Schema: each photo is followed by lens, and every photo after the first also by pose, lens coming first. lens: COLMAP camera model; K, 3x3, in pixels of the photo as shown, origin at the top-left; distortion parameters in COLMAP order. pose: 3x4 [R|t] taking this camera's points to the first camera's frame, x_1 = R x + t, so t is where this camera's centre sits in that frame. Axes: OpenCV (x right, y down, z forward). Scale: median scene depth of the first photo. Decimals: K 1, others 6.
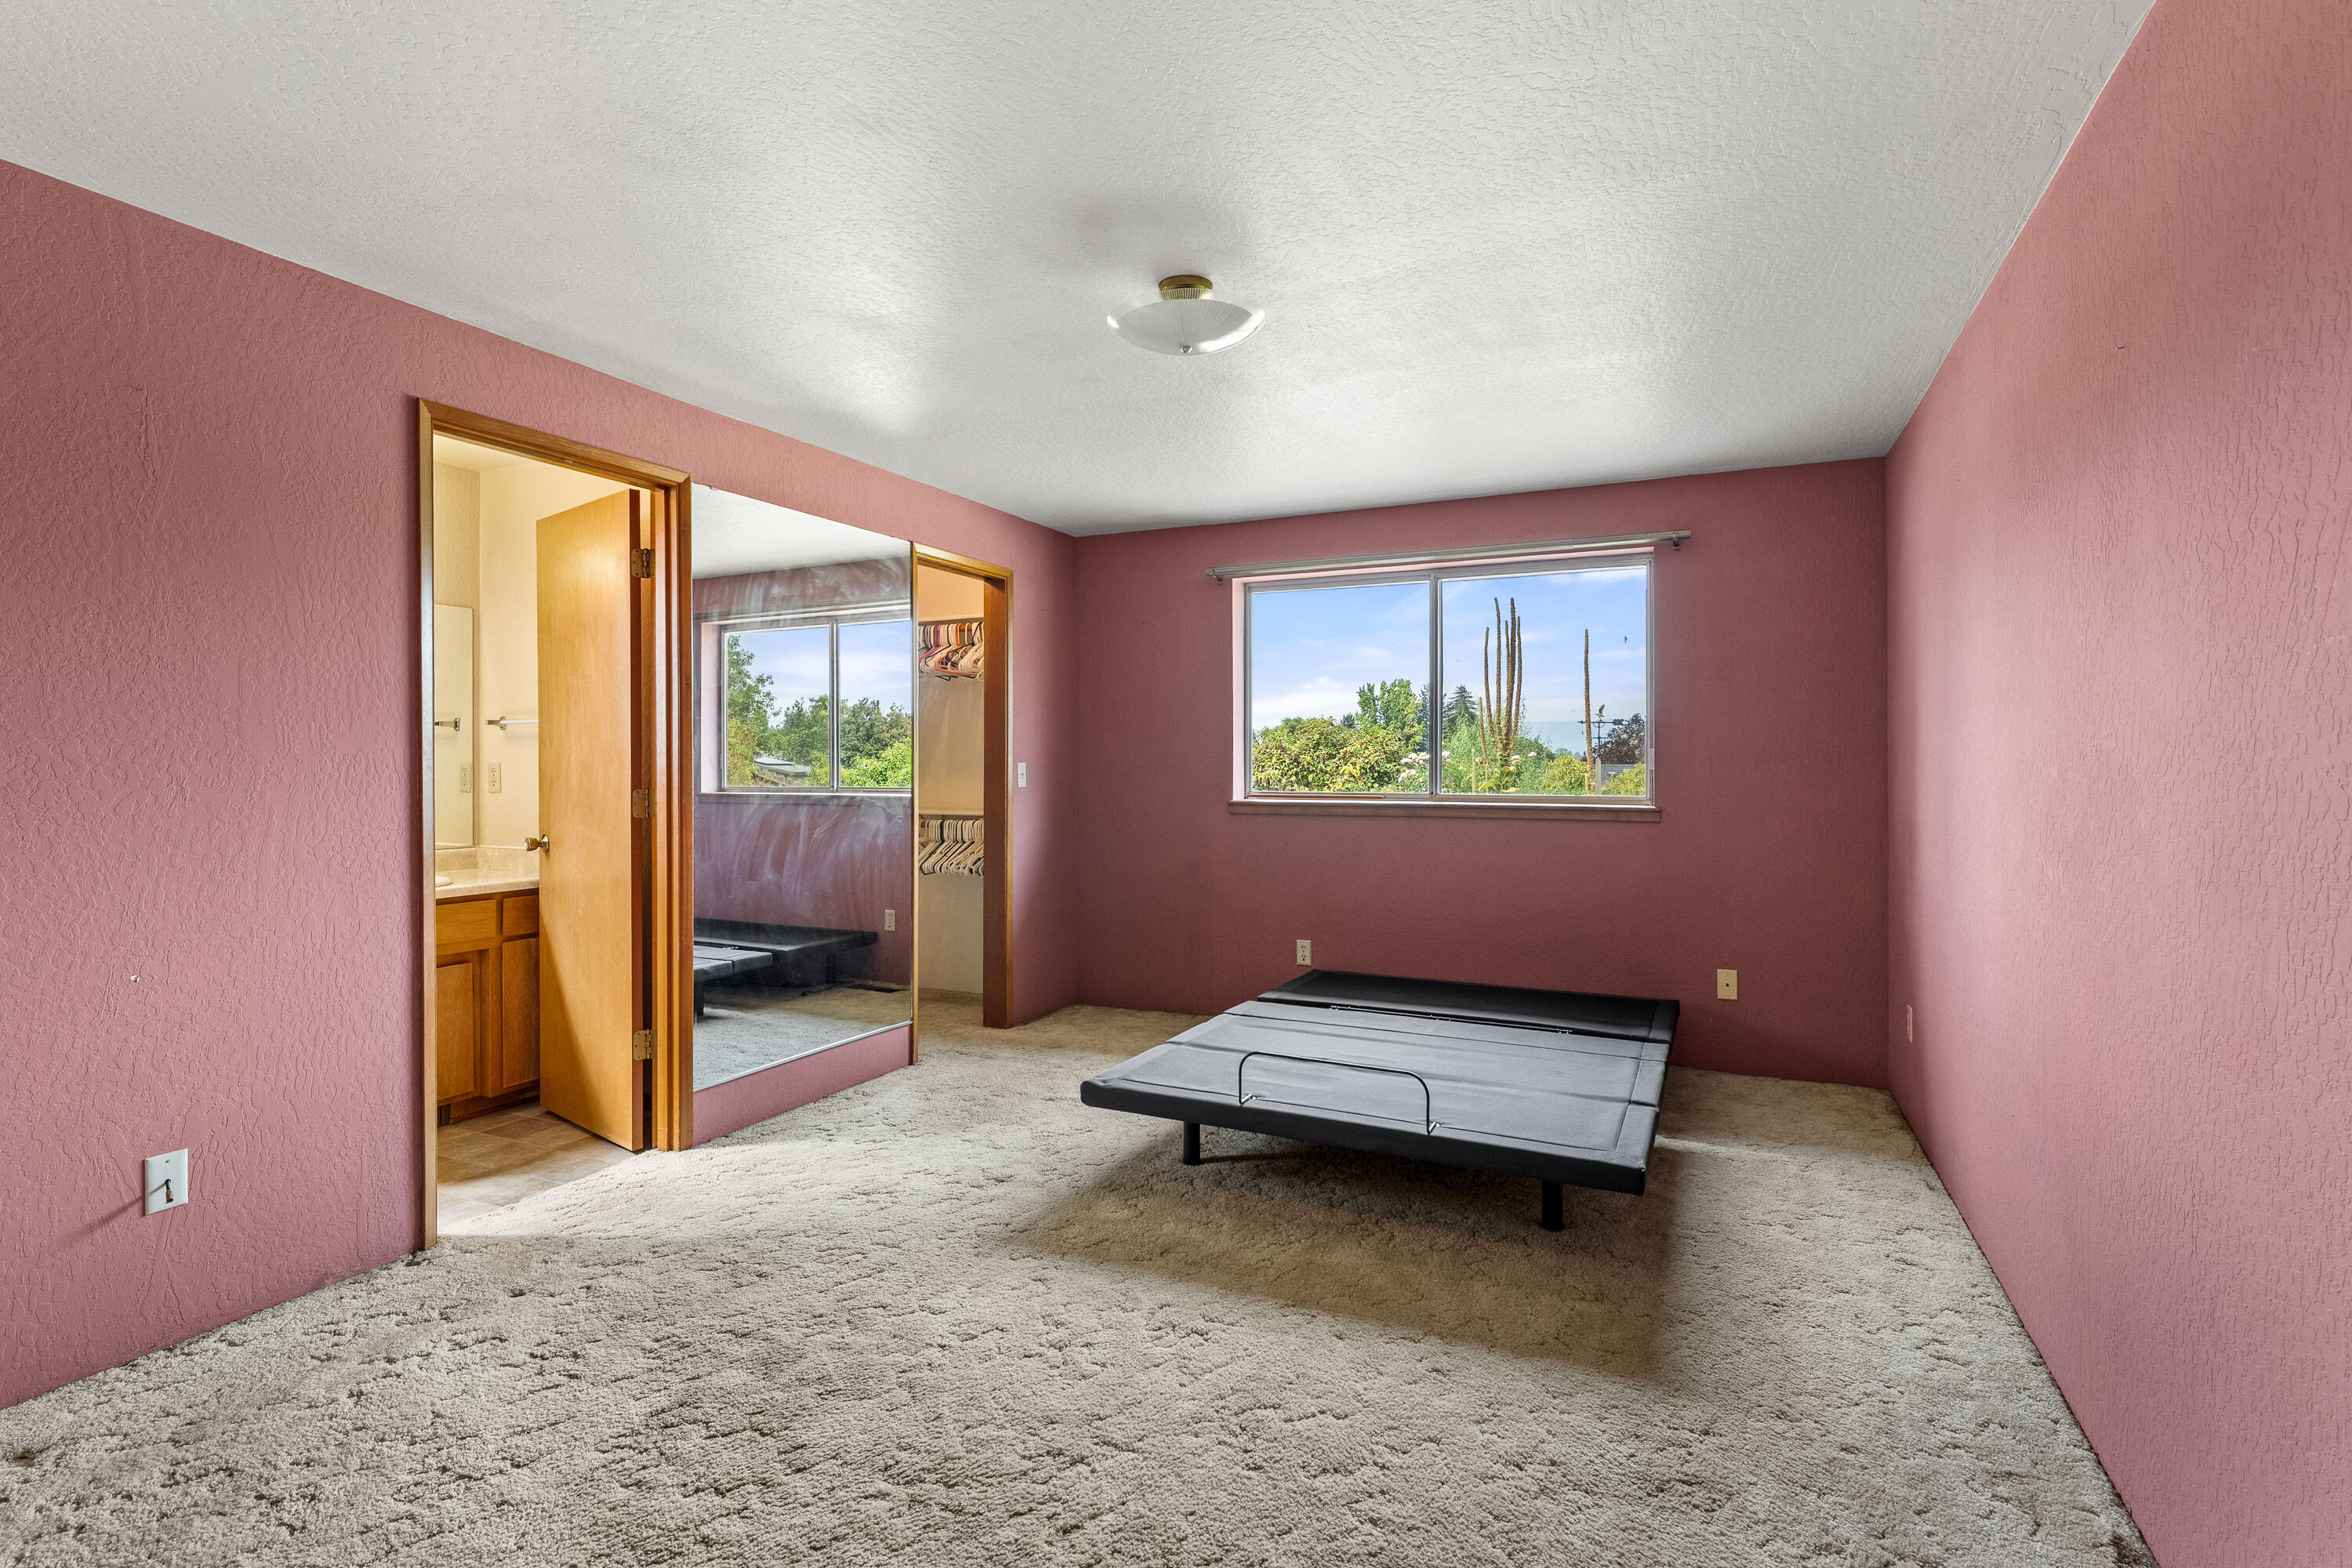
lens RADIAL K [[1092.4, 0, 1176.0], [0, 1092.4, 784.0], [0, 0, 1]] dist [-0.000215, -0.000007]
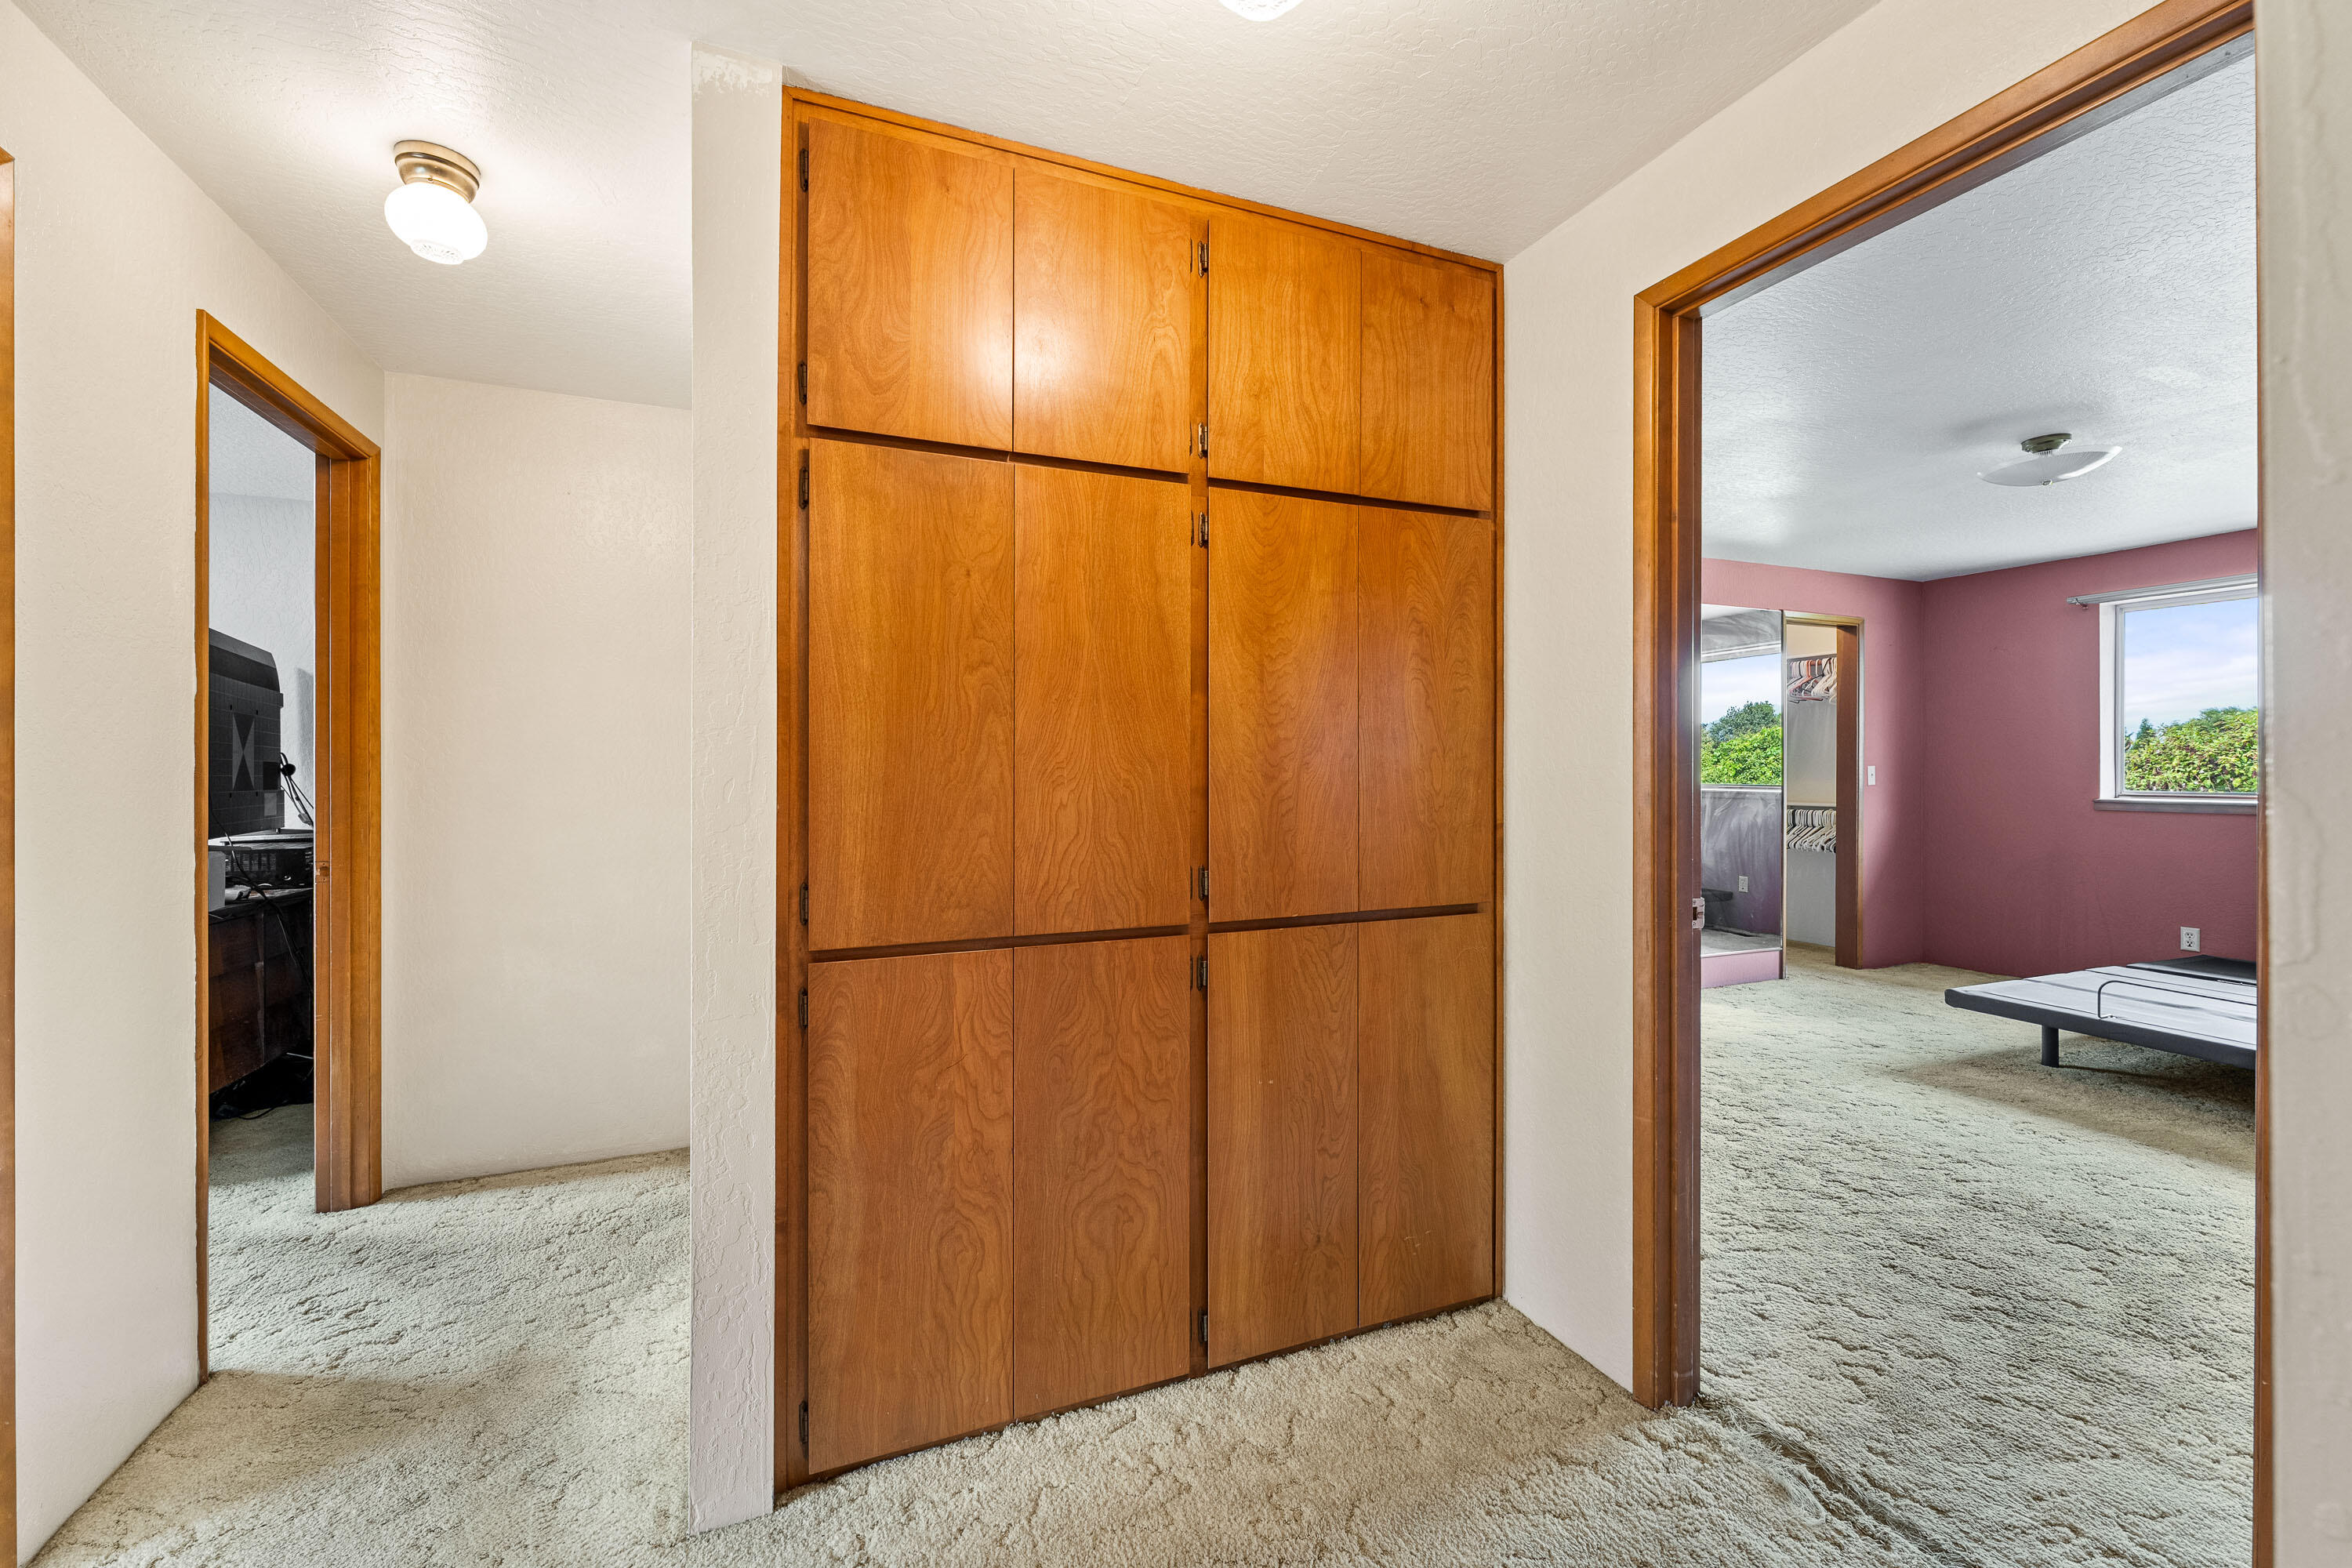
lens RADIAL K [[949.1, 0, 1174.8], [0, 949.1, 776.8], [0, 0, 1]] dist [-0.001328, -0.000103]
pose [[0.744821, 0.002442, -0.667260, -0.008167], [-0.008955, 0.999940, -0.006336, 0.009588], [0.667204, 0.010695, 0.744798, -0.457522]]
